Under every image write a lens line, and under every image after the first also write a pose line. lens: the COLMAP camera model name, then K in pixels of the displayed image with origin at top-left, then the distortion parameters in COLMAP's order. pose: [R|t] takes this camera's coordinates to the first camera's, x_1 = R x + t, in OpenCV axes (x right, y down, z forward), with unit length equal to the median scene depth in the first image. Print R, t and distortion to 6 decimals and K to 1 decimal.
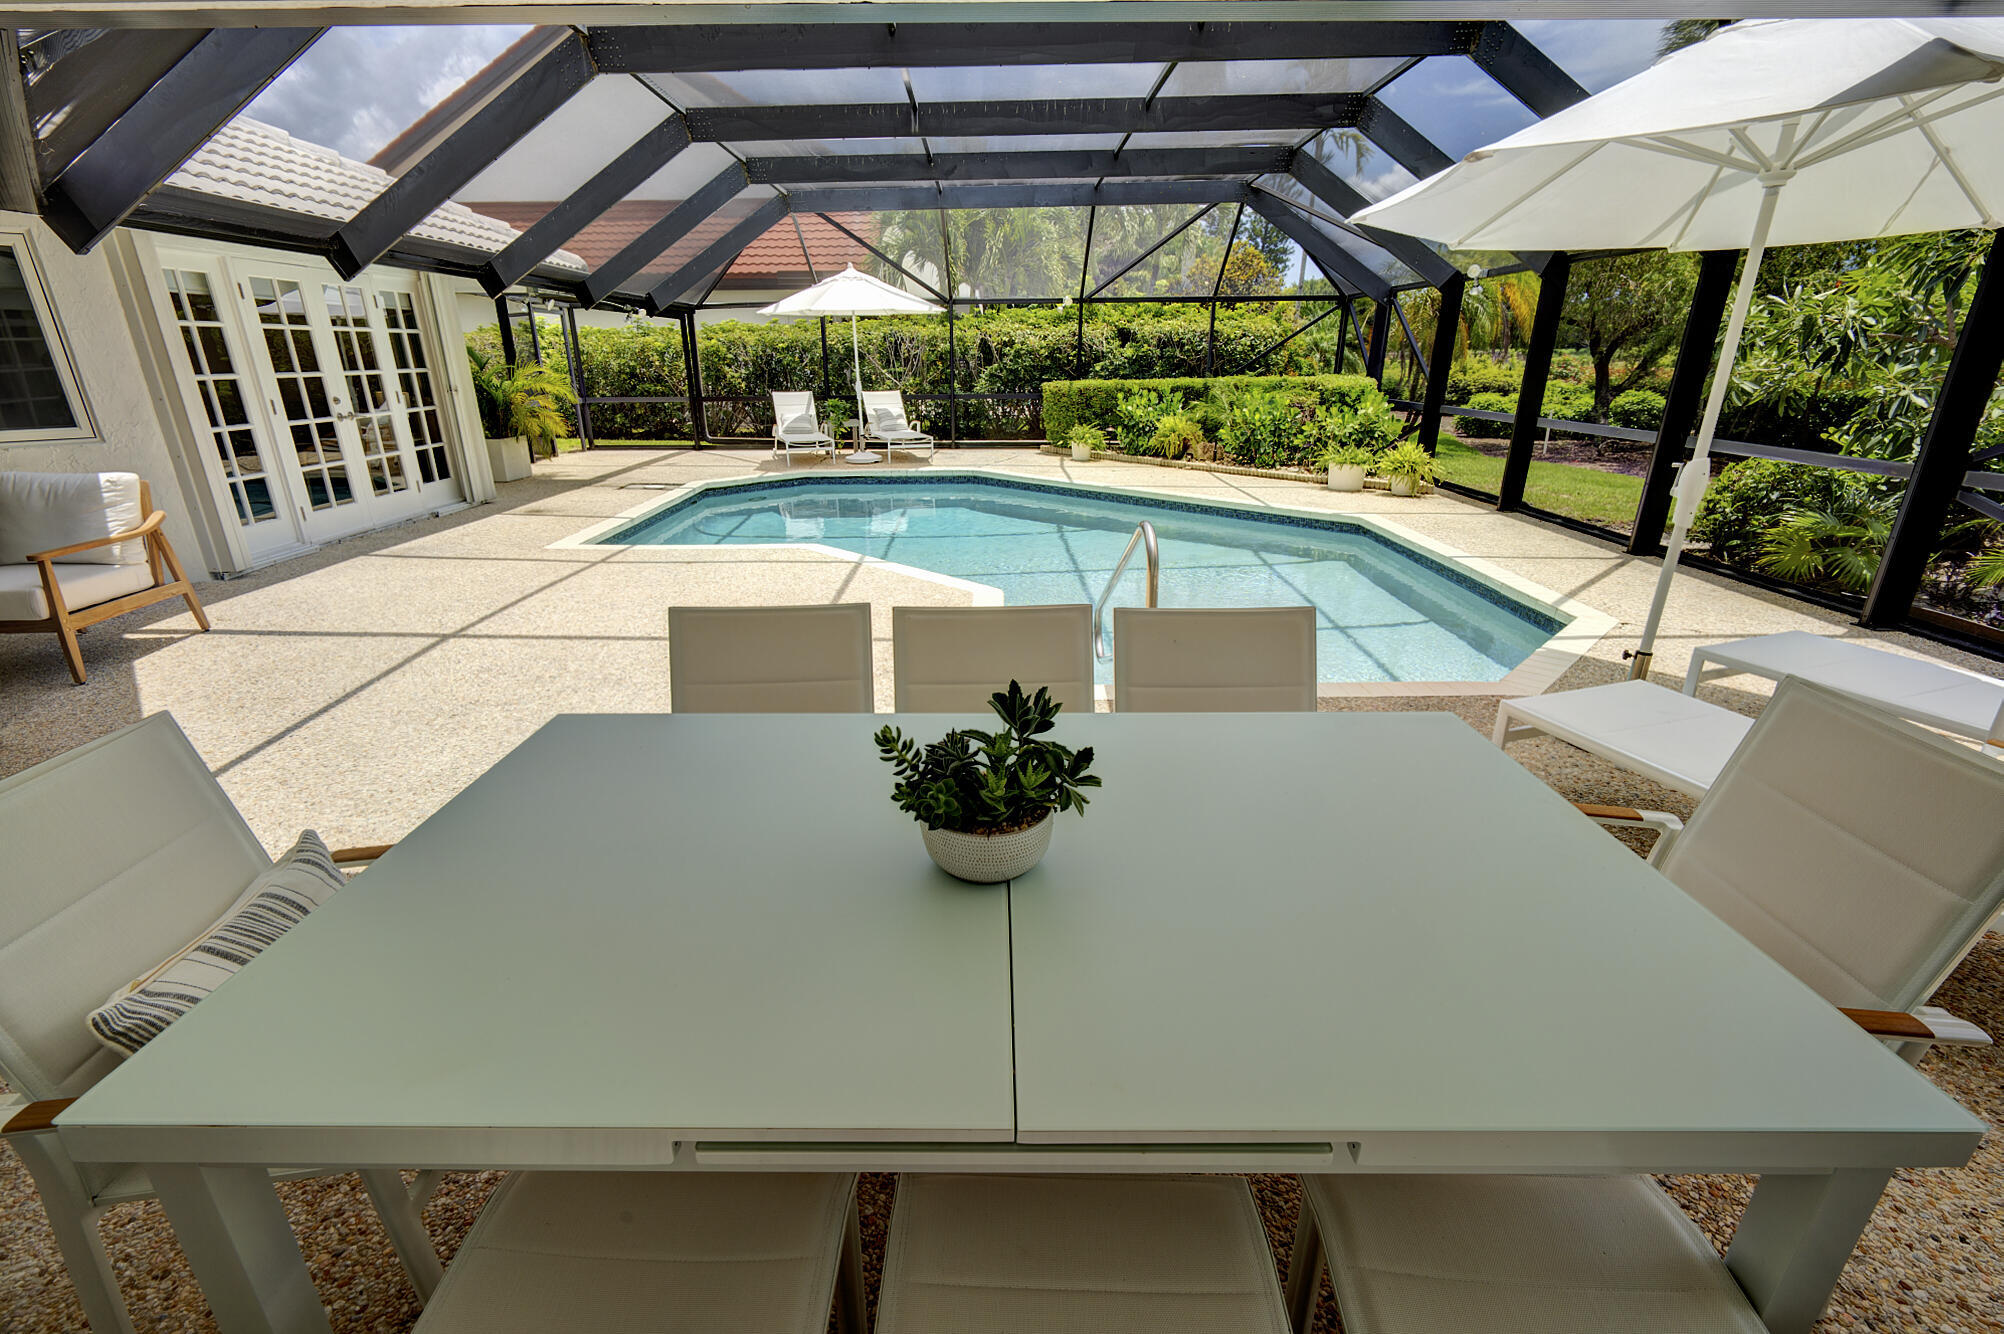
lens RADIAL K [[858.2, 0, 994.7], [0, 858.2, 673.2], [0, 0, 1]] dist [-0.001909, 0.000558]
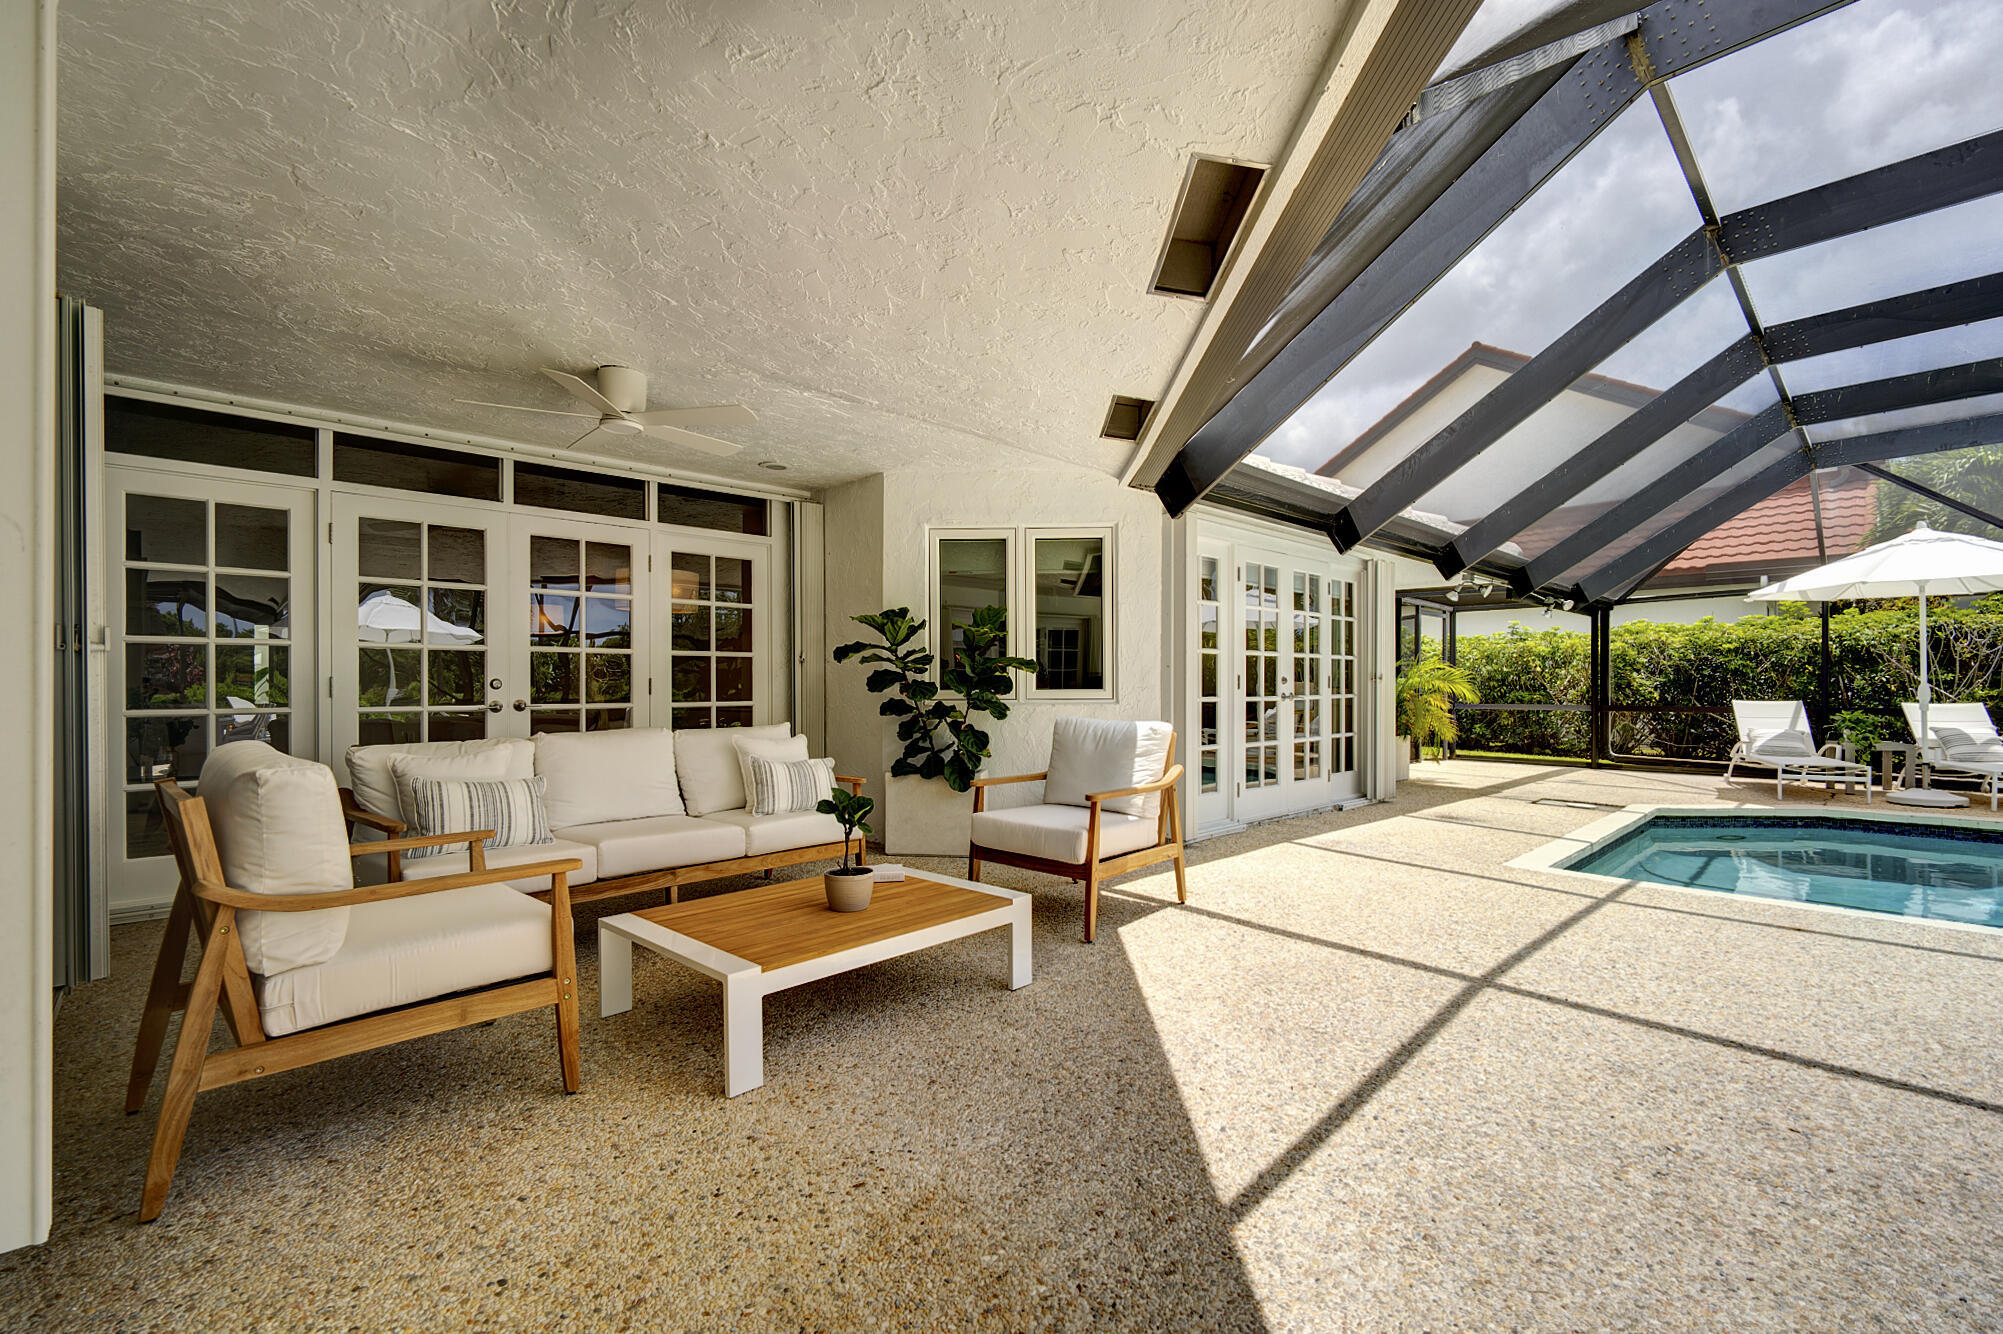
lens RADIAL K [[849.5, 0, 1001.4], [0, 849.5, 684.4], [0, 0, 1]] dist [0.001603, 0.000282]
pose [[0.686407, 0.006698, -0.727187, -0.204039], [-0.259623, 0.936319, -0.236439, -0.003459], [0.679295, 0.351087, 0.644435, 0.118471]]
